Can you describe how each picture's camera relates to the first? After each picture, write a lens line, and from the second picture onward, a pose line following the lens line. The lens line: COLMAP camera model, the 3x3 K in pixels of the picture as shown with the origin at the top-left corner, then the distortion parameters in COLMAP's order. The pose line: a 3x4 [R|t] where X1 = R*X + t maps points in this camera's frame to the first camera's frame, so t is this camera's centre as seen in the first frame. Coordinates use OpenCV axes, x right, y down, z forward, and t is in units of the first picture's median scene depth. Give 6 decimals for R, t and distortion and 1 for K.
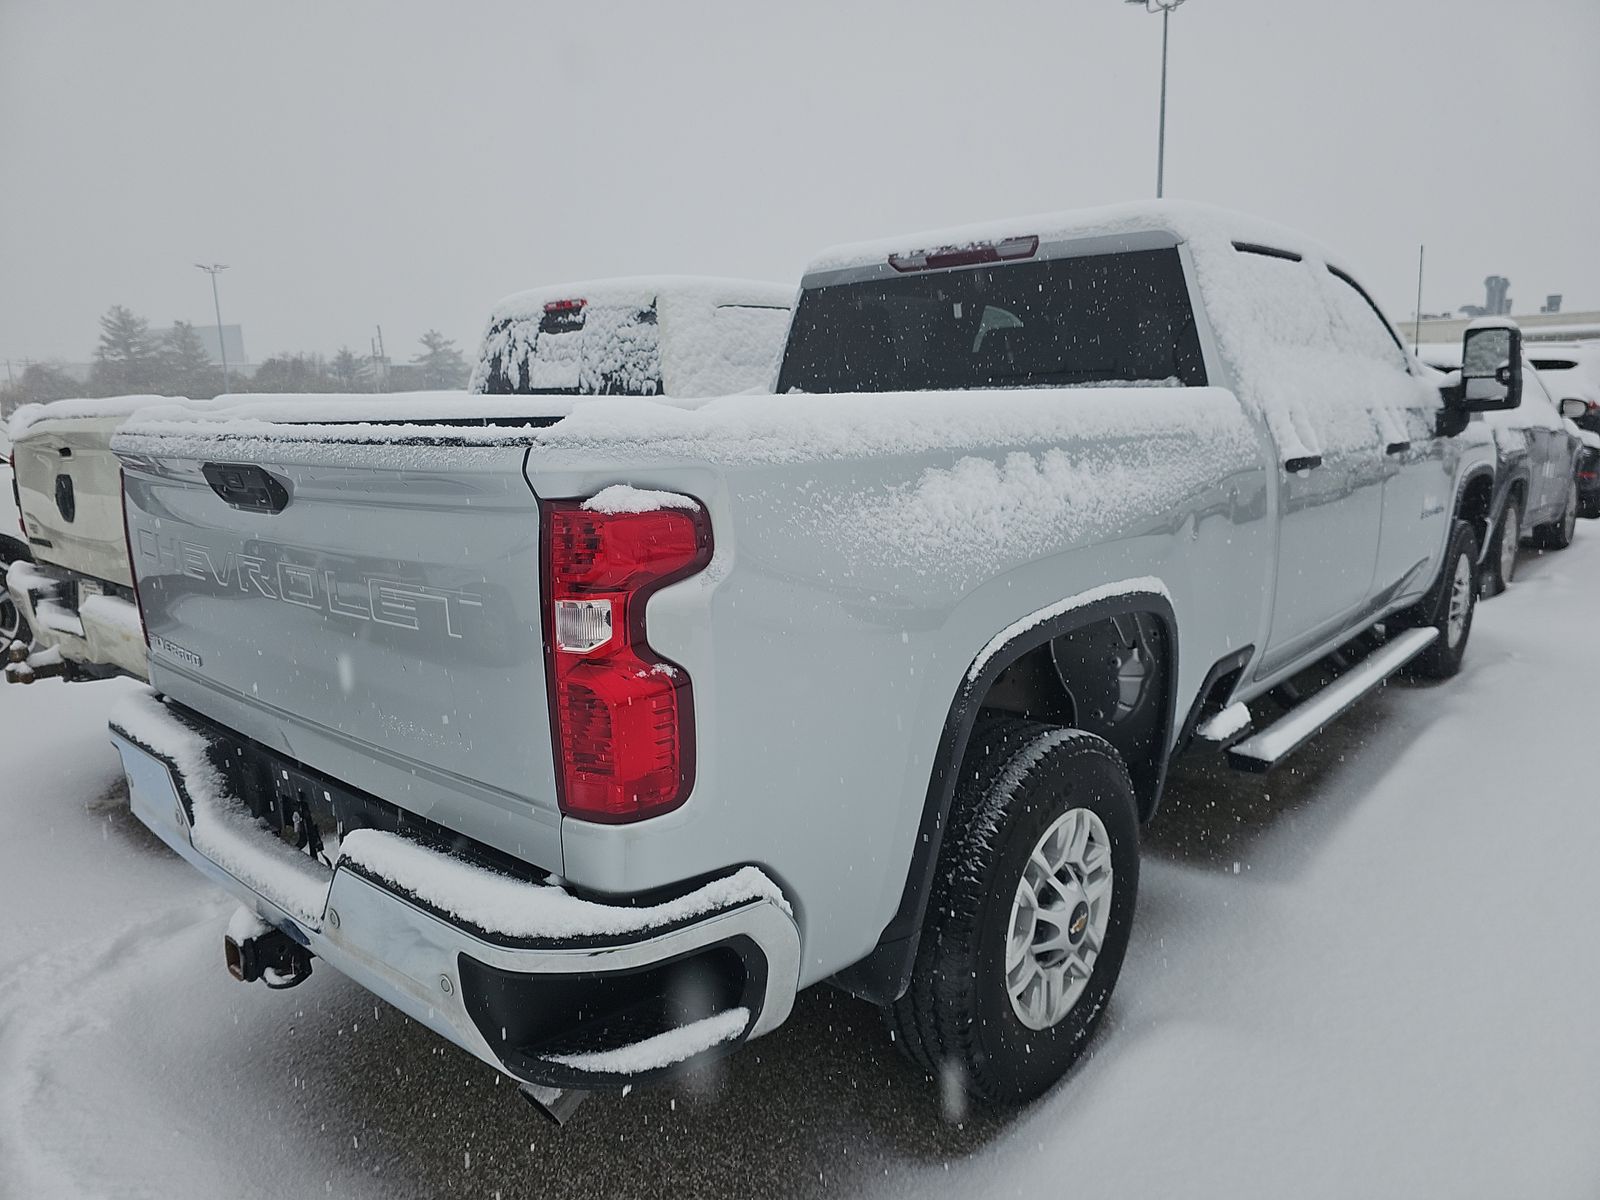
lens RADIAL K [[1072.5, 0, 792.8], [0, 1072.5, 606.0], [0, 0, 1]] dist [0.027178, -0.014713]
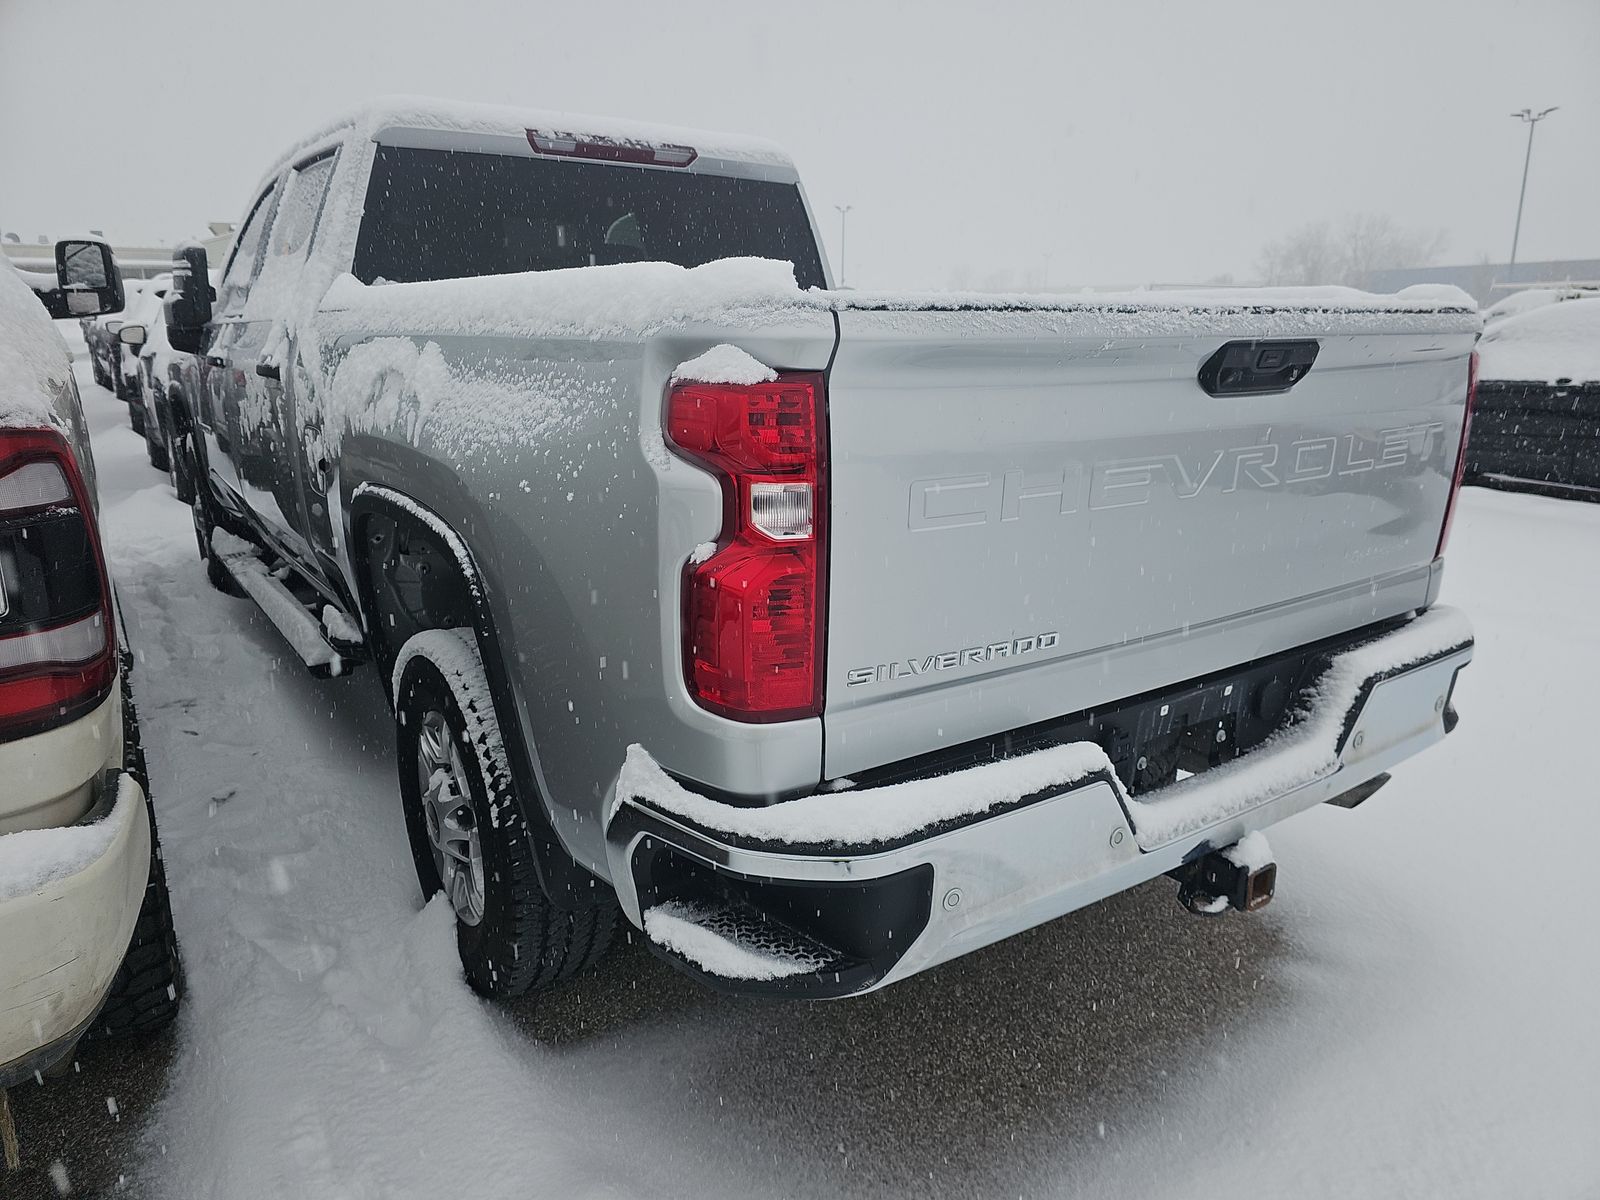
lens RADIAL K [[1072.5, 0, 793.9], [0, 1072.5, 593.2], [0, 0, 1]] dist [0.027178, -0.014713]
pose [[0.240215, -0.215448, 0.946509, -0.828243], [0.169578, 0.969379, 0.177617, -0.083416], [-0.955793, 0.117841, 0.269395, 0.638855]]
